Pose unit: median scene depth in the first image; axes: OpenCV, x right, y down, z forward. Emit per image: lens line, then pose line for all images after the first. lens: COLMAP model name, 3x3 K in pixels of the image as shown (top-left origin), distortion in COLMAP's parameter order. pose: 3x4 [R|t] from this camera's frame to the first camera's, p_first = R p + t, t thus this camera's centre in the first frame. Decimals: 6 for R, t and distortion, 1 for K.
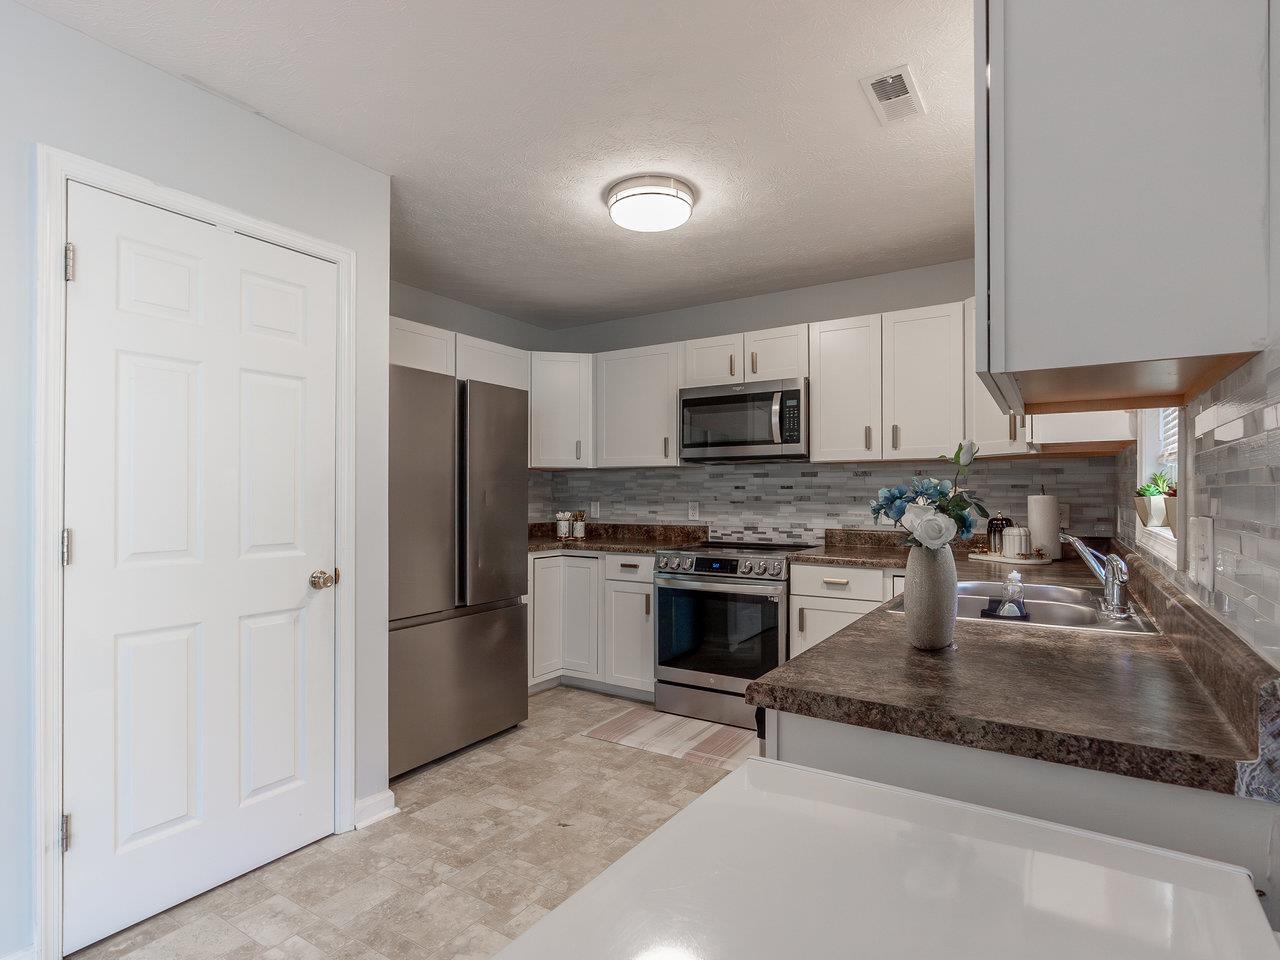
lens RADIAL K [[663.4, 0, 644.4], [0, 663.4, 490.3], [0, 0, 1]] dist [-0.002148, 0.002411]
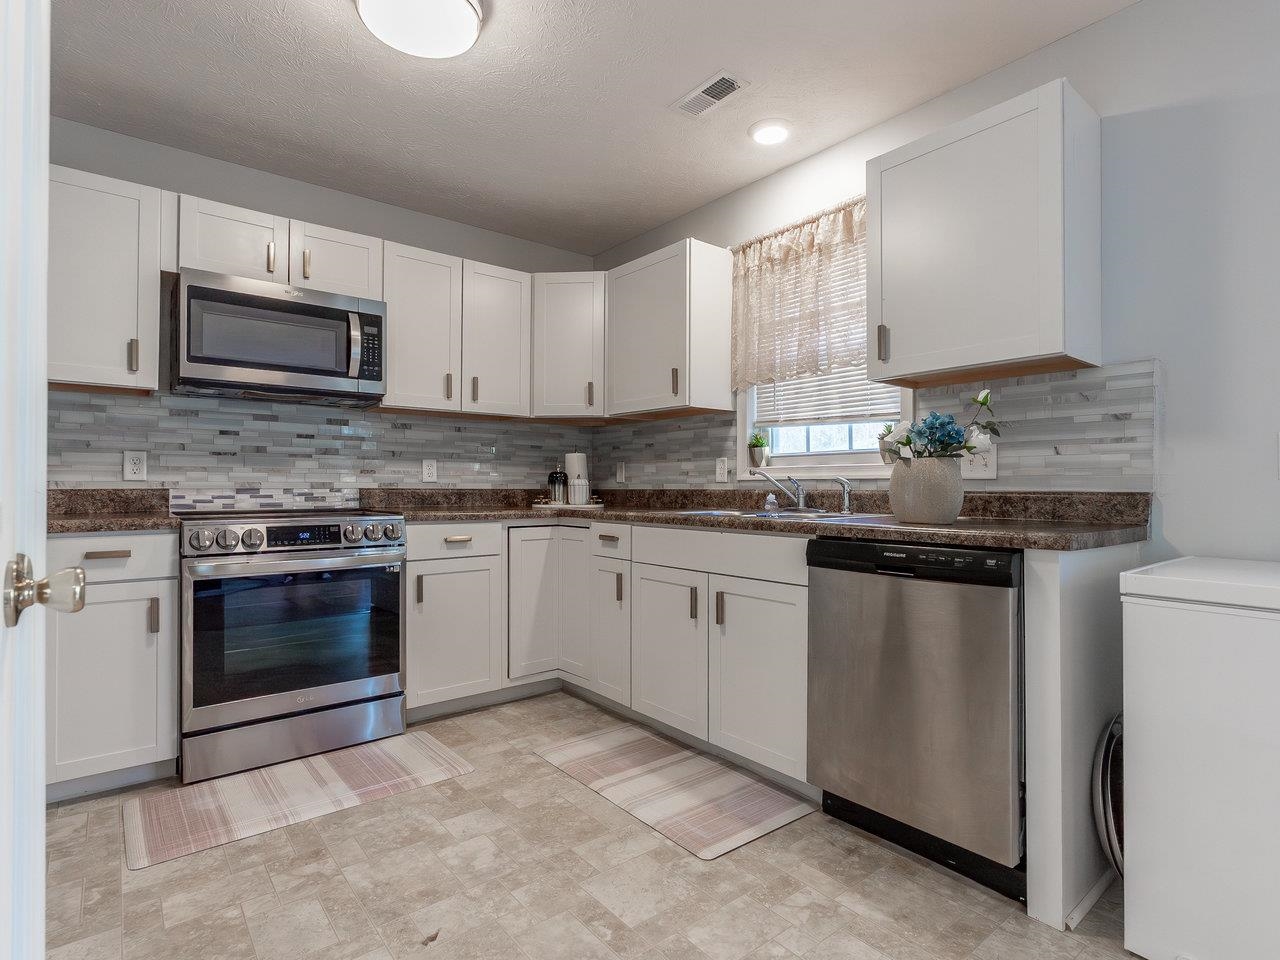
lens RADIAL K [[663.4, 0, 644.0], [0, 663.4, 481.3], [0, 0, 1]] dist [-0.002148, 0.002411]
pose [[0.320118, 0.008696, 0.947338, -0.414675], [-0.007620, 0.999949, -0.006604, 0.052995], [-0.947347, -0.005104, 0.320168, 0.396919]]
